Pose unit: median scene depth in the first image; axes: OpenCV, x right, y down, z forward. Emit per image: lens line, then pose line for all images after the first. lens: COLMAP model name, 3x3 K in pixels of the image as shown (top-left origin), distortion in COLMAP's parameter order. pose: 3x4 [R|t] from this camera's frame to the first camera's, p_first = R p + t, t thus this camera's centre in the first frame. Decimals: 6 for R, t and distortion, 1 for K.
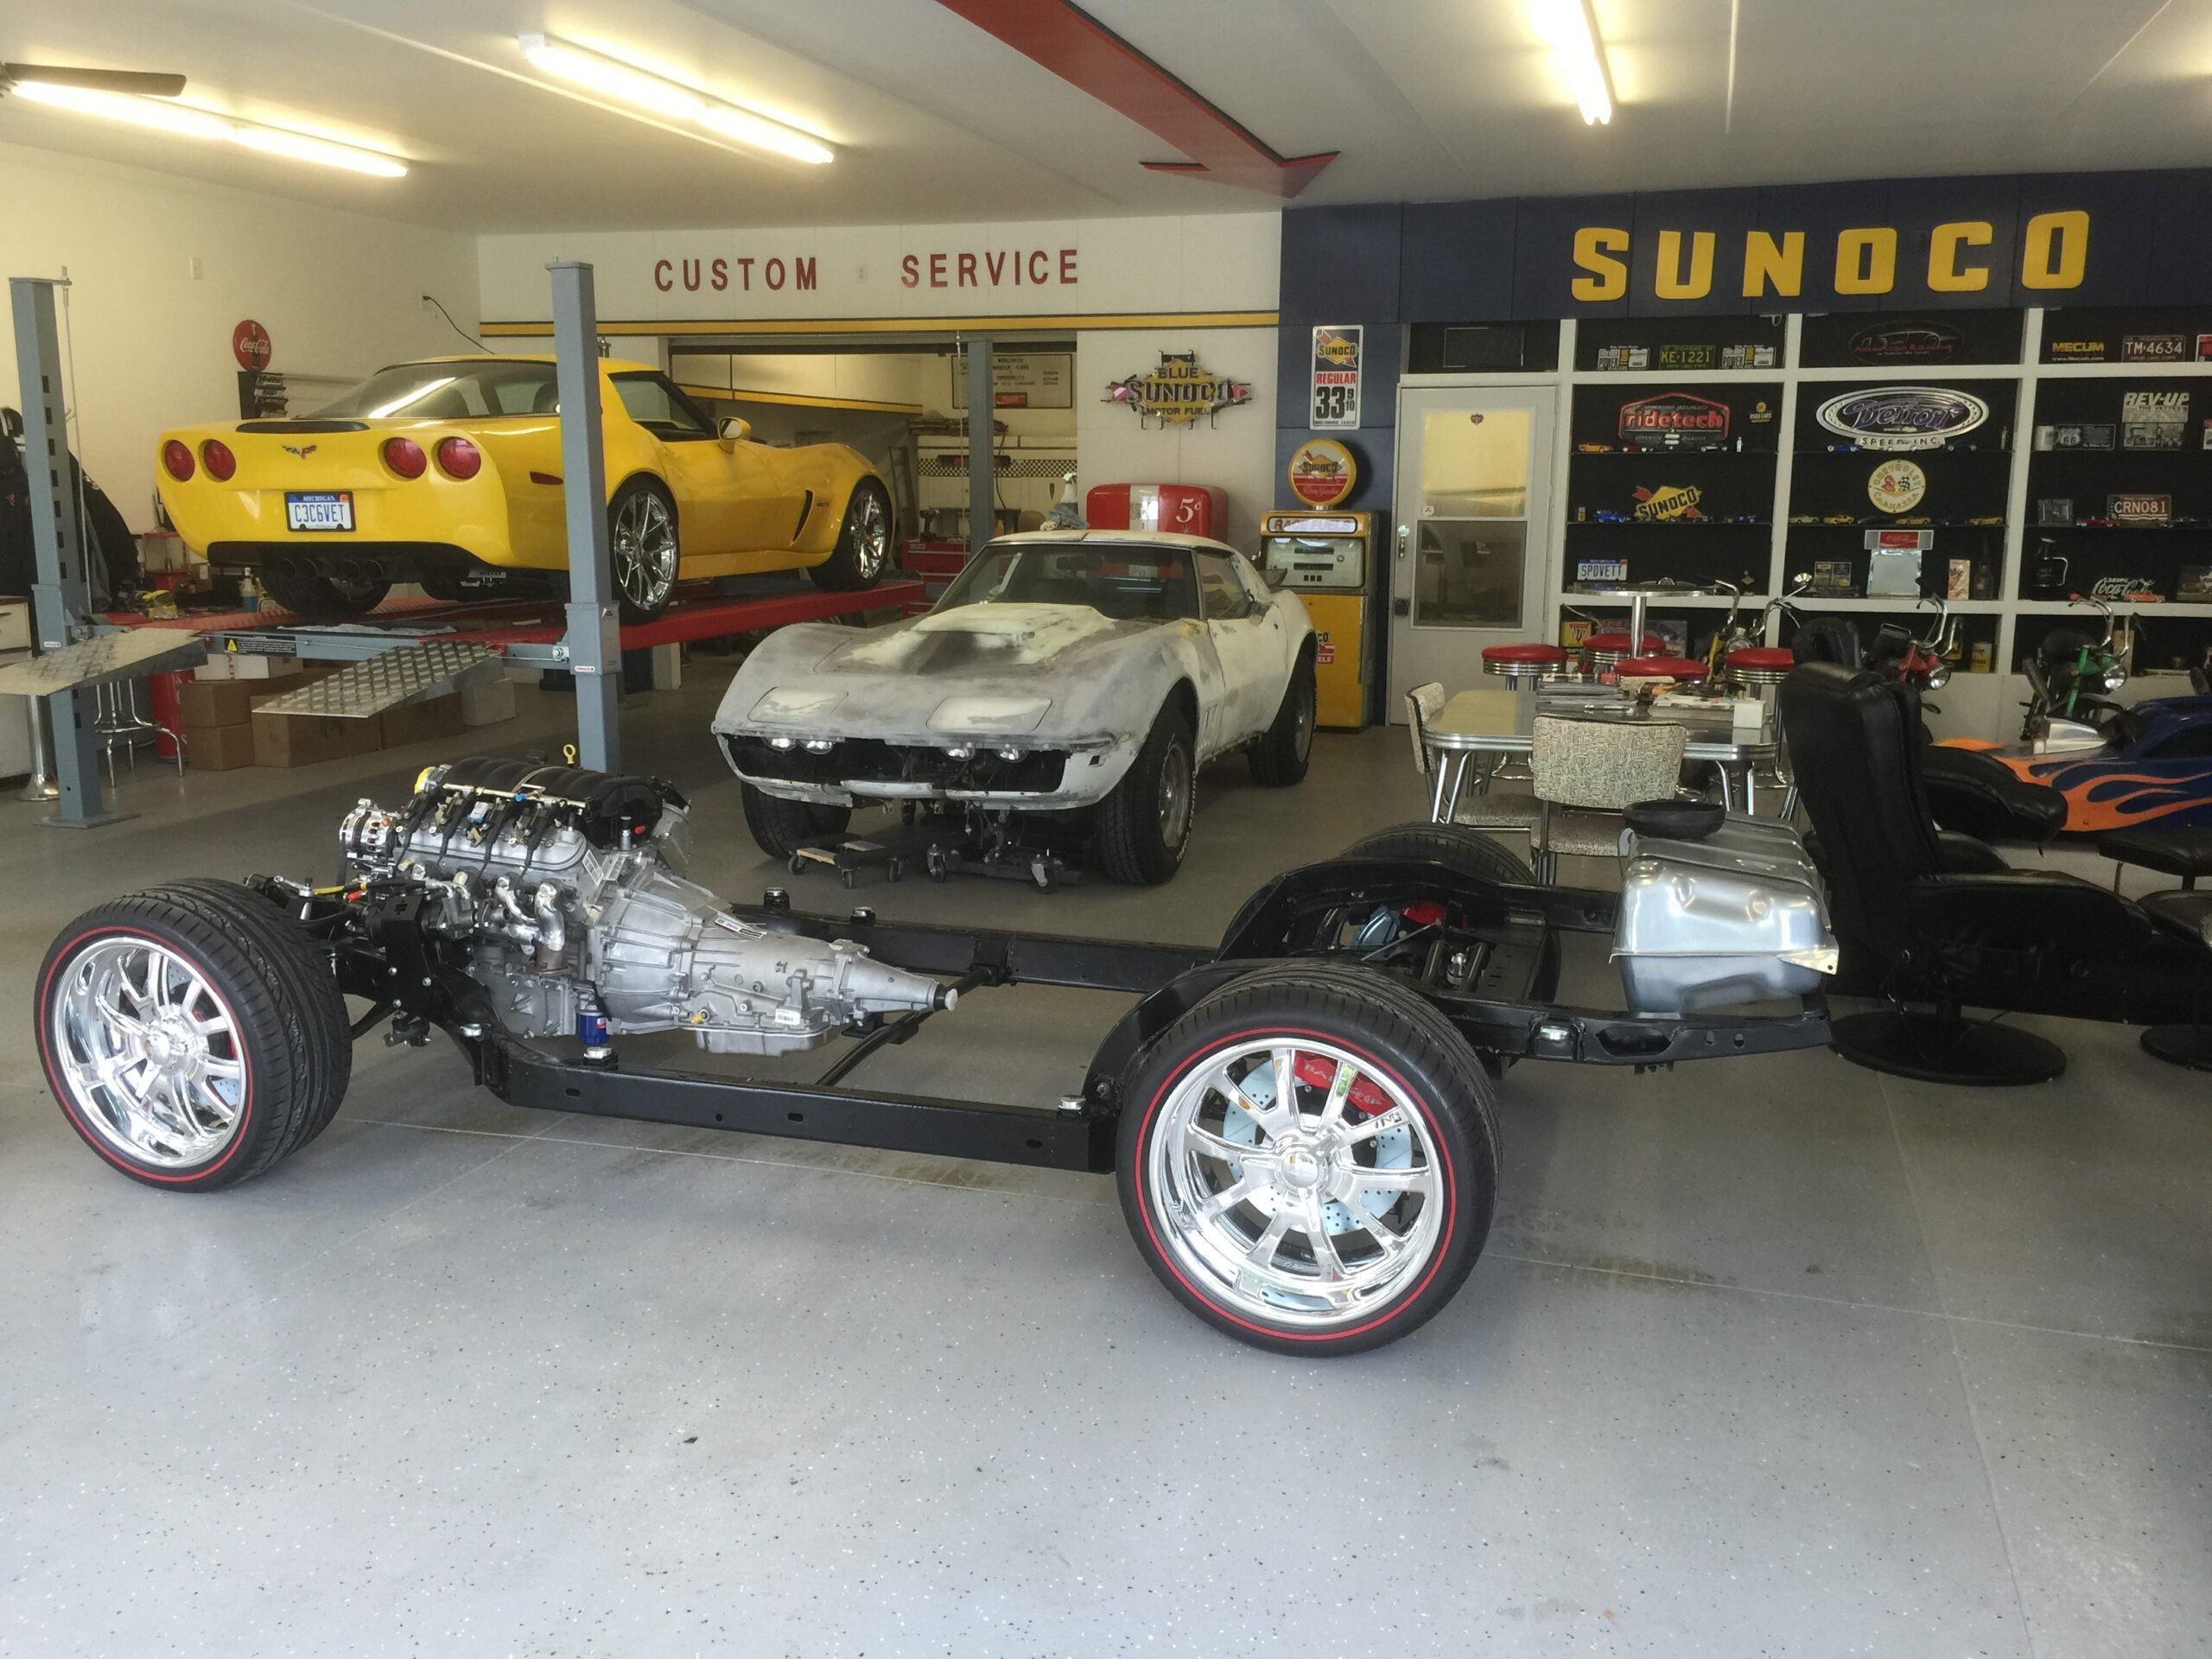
lens RADIAL K [[1897.2, 0, 1103.9], [0, 1897.2, 827.0], [0, 0, 1]] dist [0.003019, -0.046475]
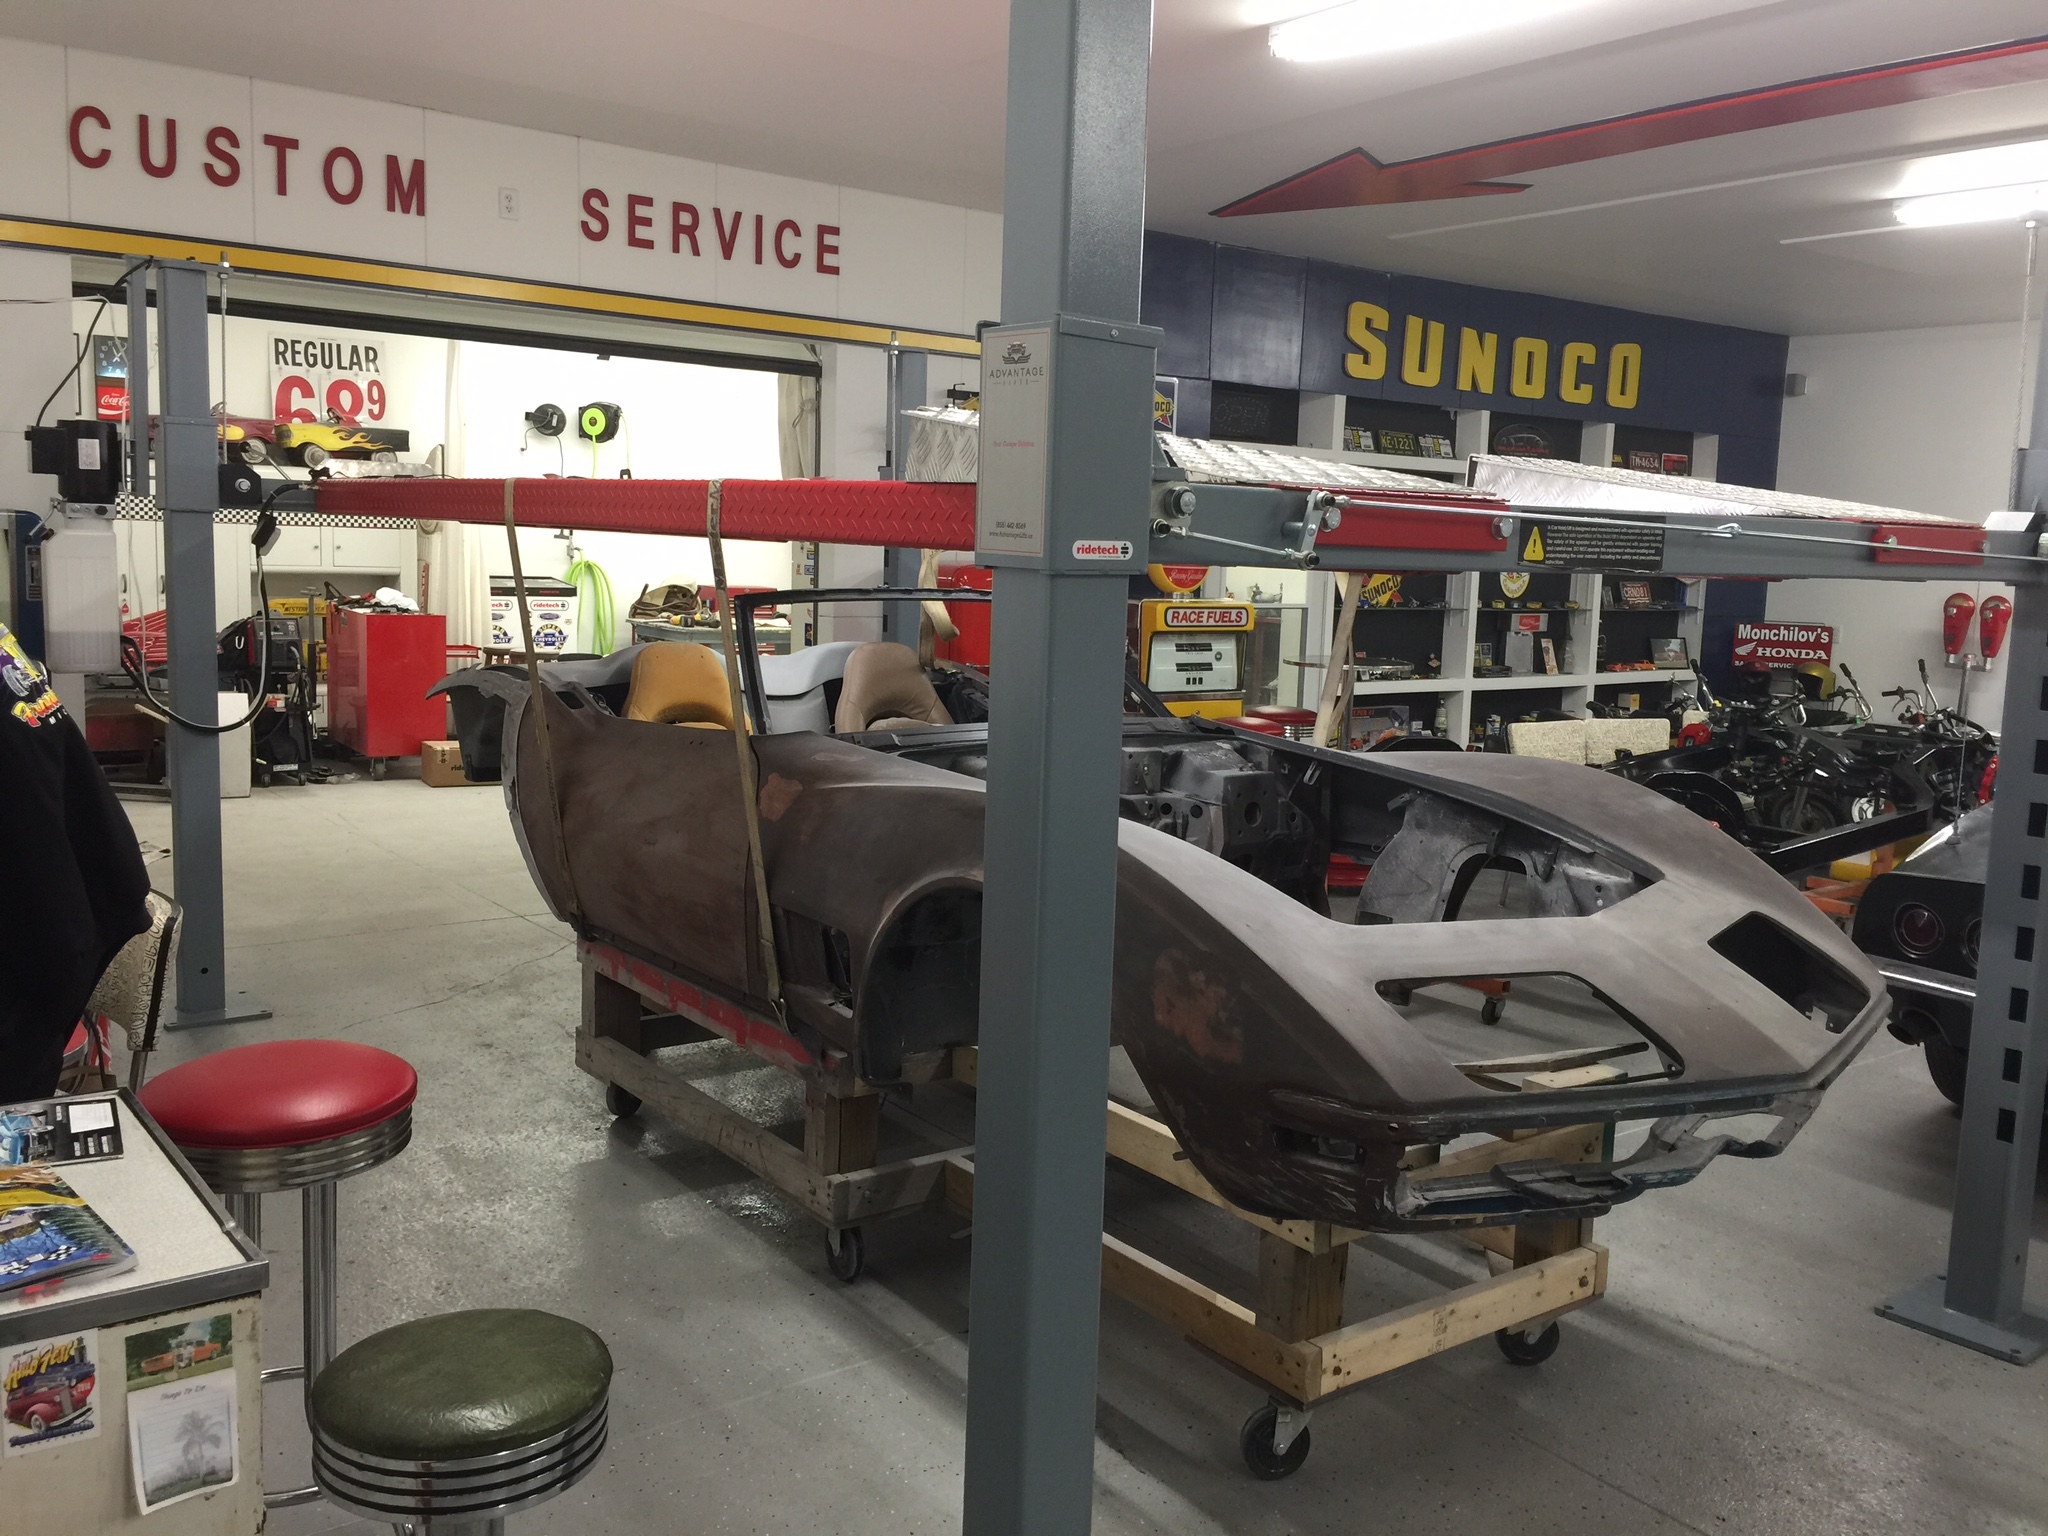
lens RADIAL K [[1756.5, 0, 1024.0], [0, 1756.5, 779.6], [0, 0, 1]] dist [0.003019, -0.046475]
pose [[0.567761, -0.094493, 0.817752, -0.523455], [0.118529, 0.992422, 0.032382, -0.114168], [-0.814615, 0.078541, 0.574659, 0.584182]]
